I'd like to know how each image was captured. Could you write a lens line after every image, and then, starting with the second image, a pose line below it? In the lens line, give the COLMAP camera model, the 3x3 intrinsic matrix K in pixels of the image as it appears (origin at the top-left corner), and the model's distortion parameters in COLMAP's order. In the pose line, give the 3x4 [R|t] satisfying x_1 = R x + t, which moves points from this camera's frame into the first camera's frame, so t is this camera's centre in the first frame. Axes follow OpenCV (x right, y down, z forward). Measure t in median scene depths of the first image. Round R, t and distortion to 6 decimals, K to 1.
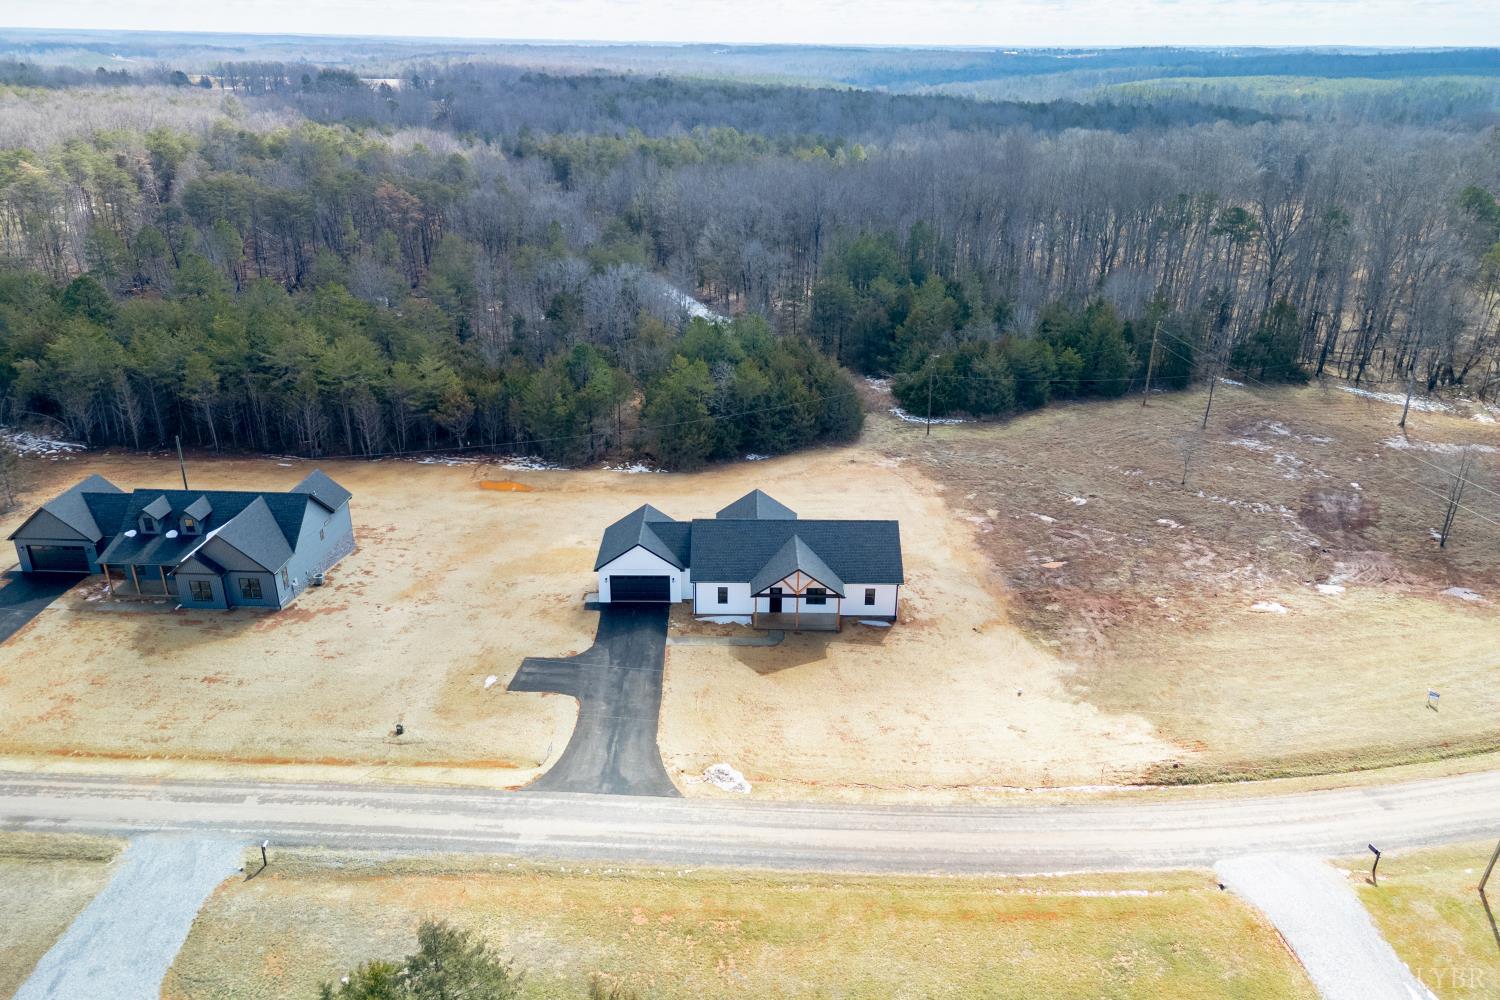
lens RADIAL K [[1058.7, 0, 750.7], [0, 1058.7, 501.0], [0, 0, 1]] dist [0.051162, -0.034101]
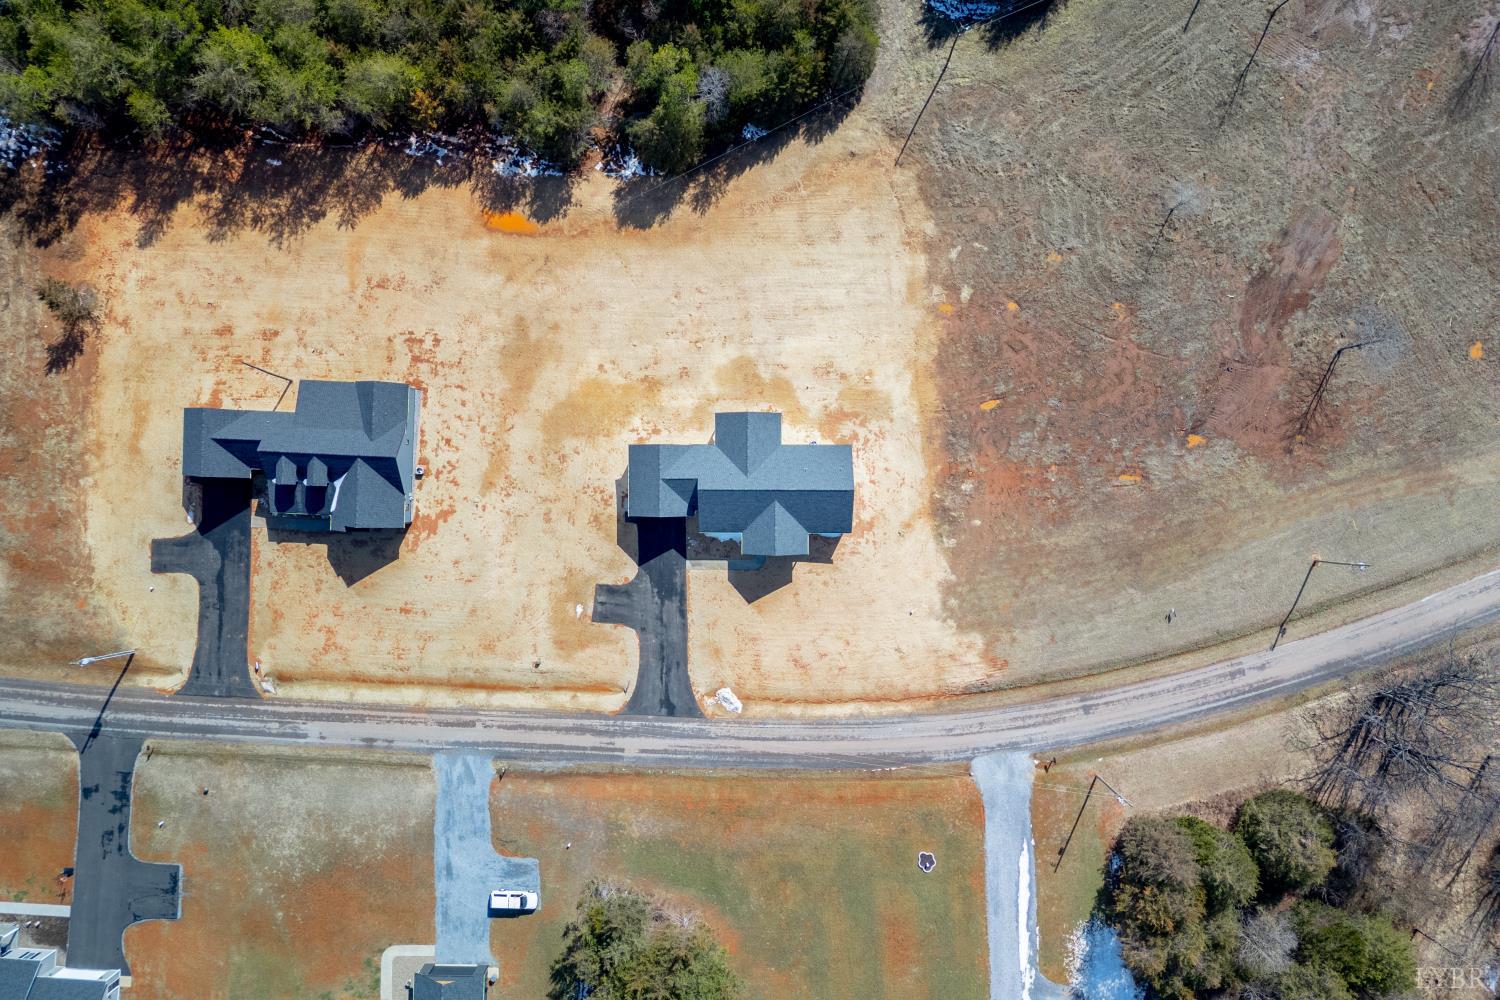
lens RADIAL K [[1058.7, 0, 745.0], [0, 1058.7, 507.1], [0, 0, 1]] dist [0.051162, -0.034101]
pose [[0.999879, 0.008778, -0.012865, 0.022081], [0.008740, 0.367464, 0.929997, -1.331888], [0.012891, -0.929996, 0.367343, 0.554030]]
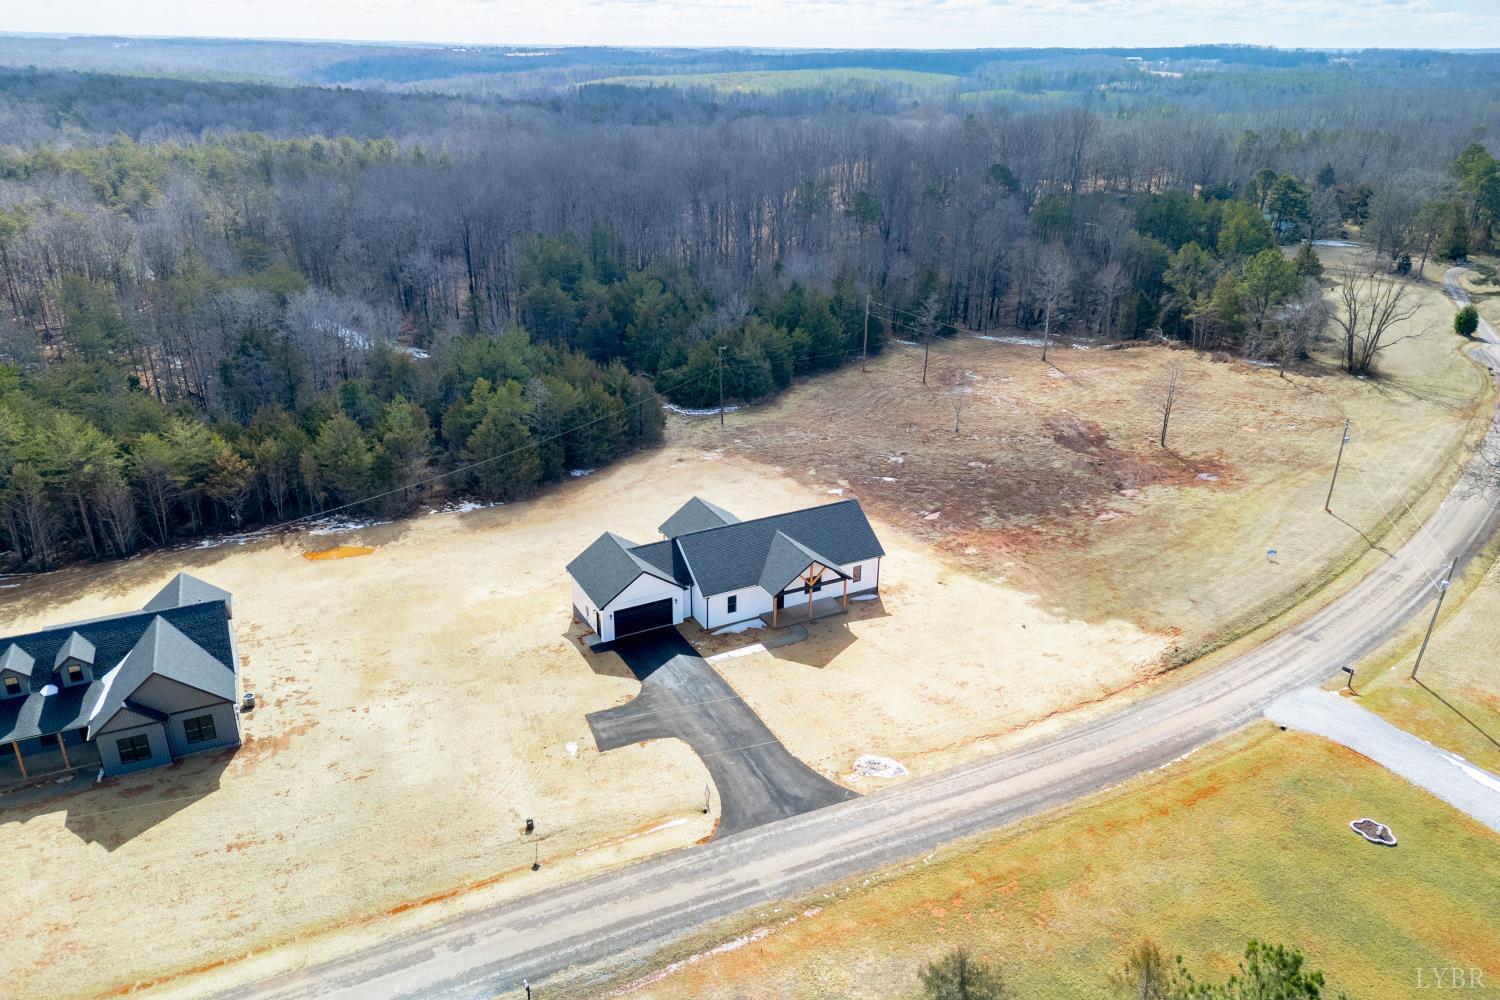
lens RADIAL K [[1058.7, 0, 753.7], [0, 1058.7, 493.9], [0, 0, 1]] dist [0.051162, -0.034101]
pose [[0.886066, -0.179563, 0.427369, -0.448083], [0.181090, 0.982753, 0.037460, -0.049557], [-0.426725, 0.044200, 0.903301, 0.100060]]
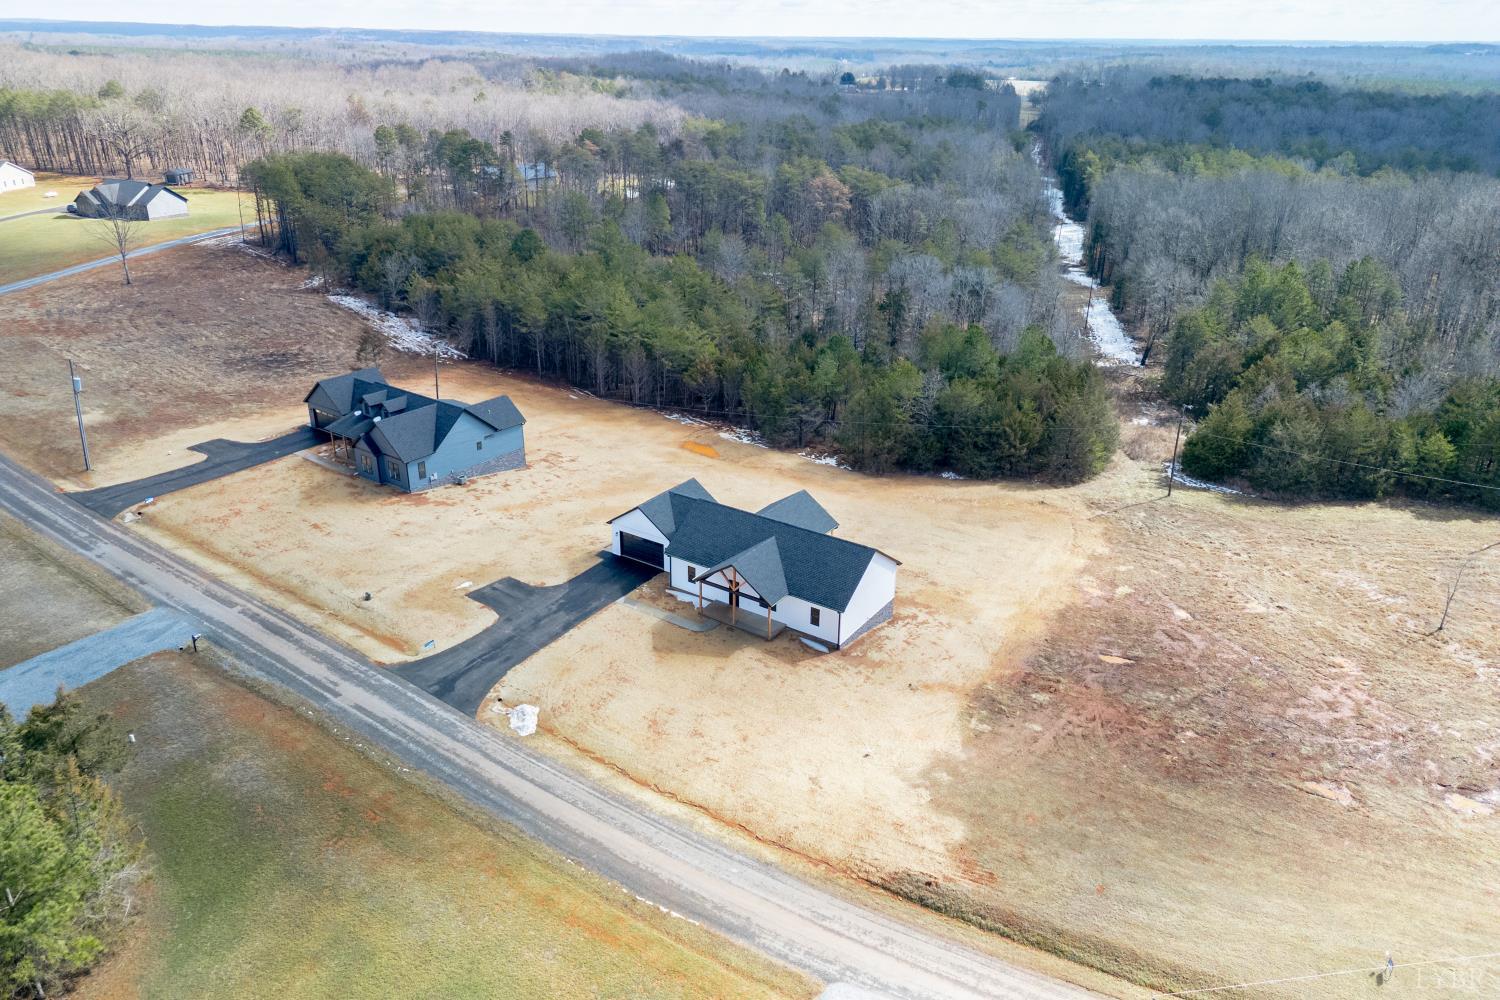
lens RADIAL K [[1058.7, 0, 744.2], [0, 1058.7, 507.0], [0, 0, 1]] dist [0.051162, -0.034101]
pose [[0.823930, 0.228592, -0.518541, 0.576889], [-0.227663, 0.971466, 0.066514, -0.058879], [0.518949, 0.063250, 0.852462, 0.161498]]
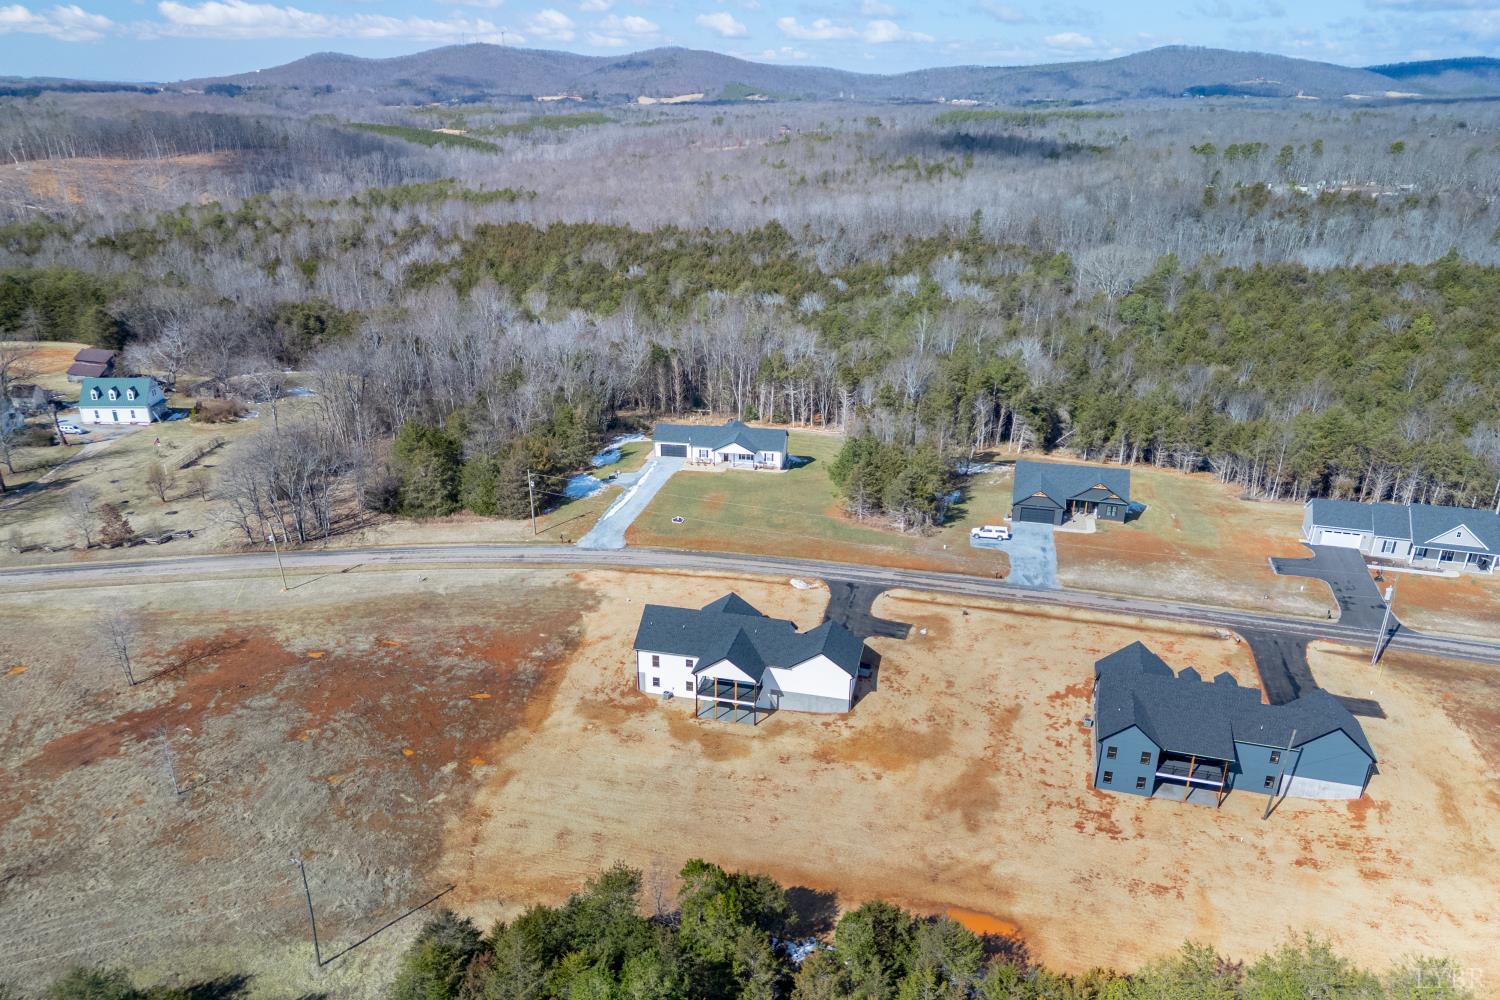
lens RADIAL K [[1058.7, 0, 741.1], [0, 1058.7, 501.7], [0, 0, 1]] dist [0.051162, -0.034101]
pose [[-0.971243, -0.094843, 0.218384, -0.305777], [0.083869, 0.722157, 0.686626, -1.145210], [-0.222829, 0.685196, -0.693436, 2.057121]]
